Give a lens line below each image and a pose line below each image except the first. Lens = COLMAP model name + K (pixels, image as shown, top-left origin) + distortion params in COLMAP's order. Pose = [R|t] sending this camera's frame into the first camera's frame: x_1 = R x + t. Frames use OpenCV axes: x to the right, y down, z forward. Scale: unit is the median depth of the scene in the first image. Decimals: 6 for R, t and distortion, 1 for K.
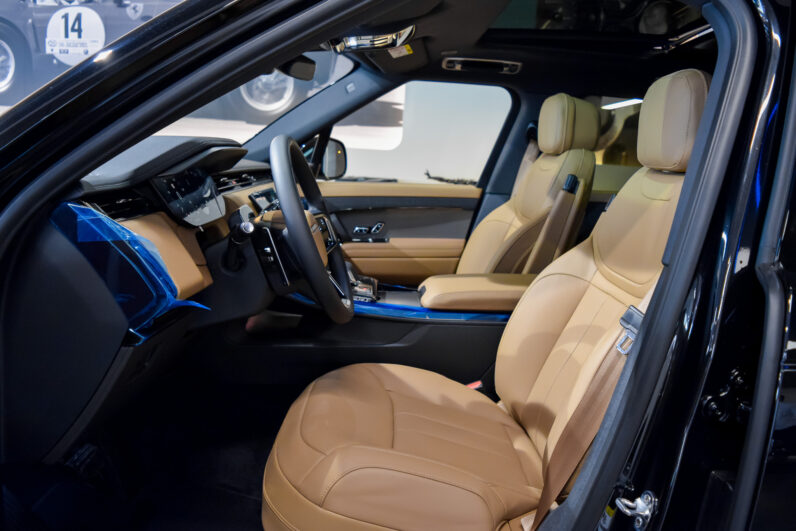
lens RADIAL K [[627.2, 0, 398.0], [0, 627.2, 265.5], [0, 0, 1]] dist [-0.085060, 0.007622]
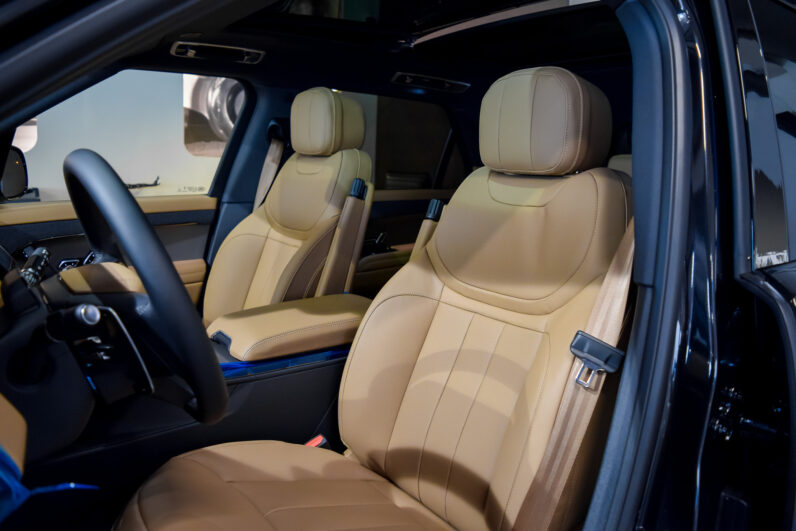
lens RADIAL K [[627.2, 0, 398.0], [0, 627.2, 265.5], [0, 0, 1]] dist [-0.085060, 0.007622]
pose [[0.833780, -0.123595, 0.538085, -0.163007], [0.117791, 0.992003, 0.045337, -0.052125], [-0.539386, 0.025581, 0.841670, 0.197698]]
